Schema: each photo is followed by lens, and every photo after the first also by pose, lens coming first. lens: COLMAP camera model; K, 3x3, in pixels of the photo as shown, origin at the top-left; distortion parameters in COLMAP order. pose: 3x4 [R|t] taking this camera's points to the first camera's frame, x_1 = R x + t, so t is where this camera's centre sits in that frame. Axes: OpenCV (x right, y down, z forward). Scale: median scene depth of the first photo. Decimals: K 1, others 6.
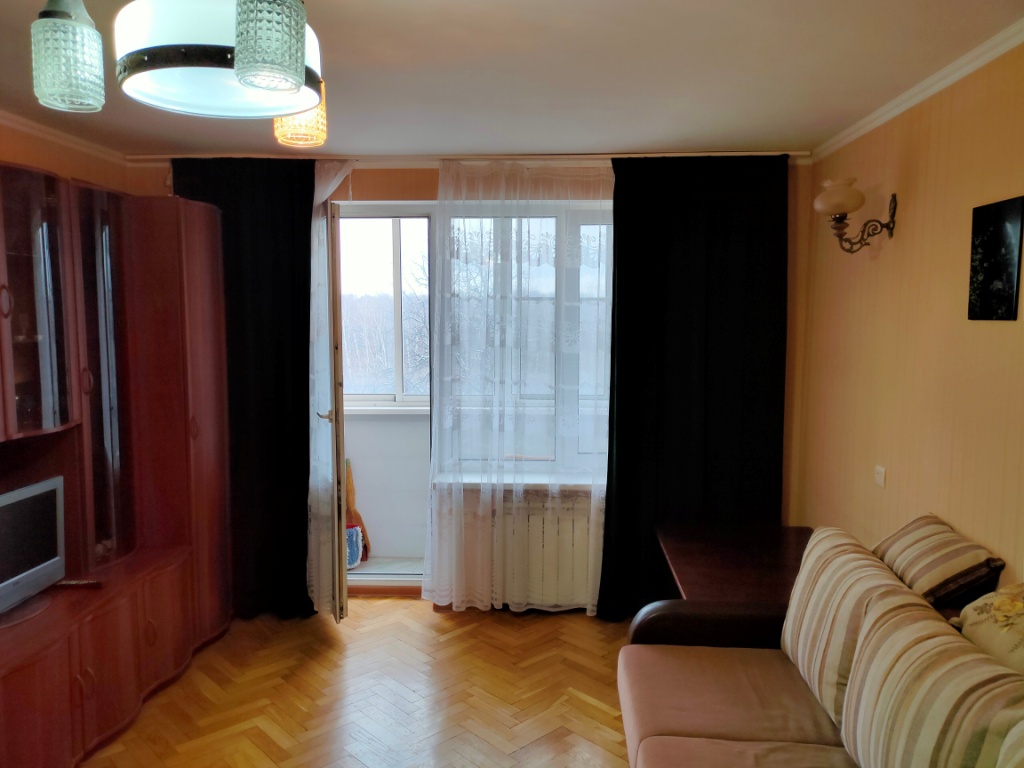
lens RADIAL K [[784.9, 0, 512.0], [0, 784.9, 384.0], [0, 0, 1]] dist [0.060192, -0.047894]
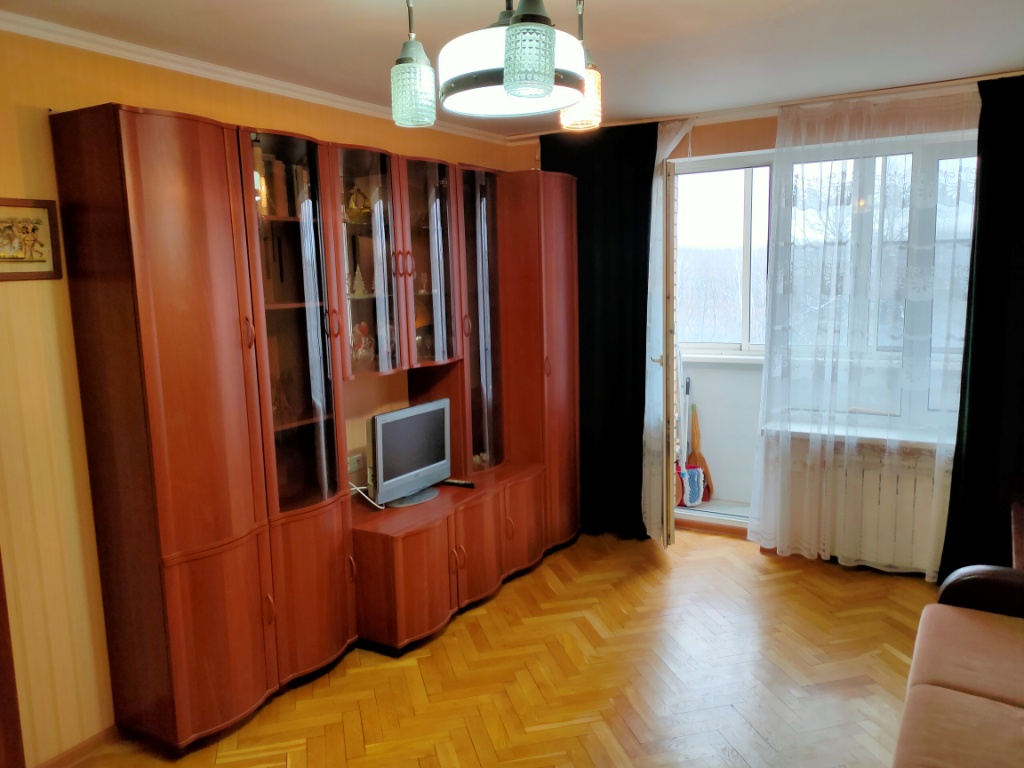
lens RADIAL K [[784.9, 0, 512.0], [0, 784.9, 384.0], [0, 0, 1]] dist [0.060192, -0.047894]
pose [[0.883931, 0.045033, -0.465444, 0.094726], [-0.016859, 0.997774, 0.064521, 0.006150], [0.467313, -0.049185, 0.882722, -0.061803]]
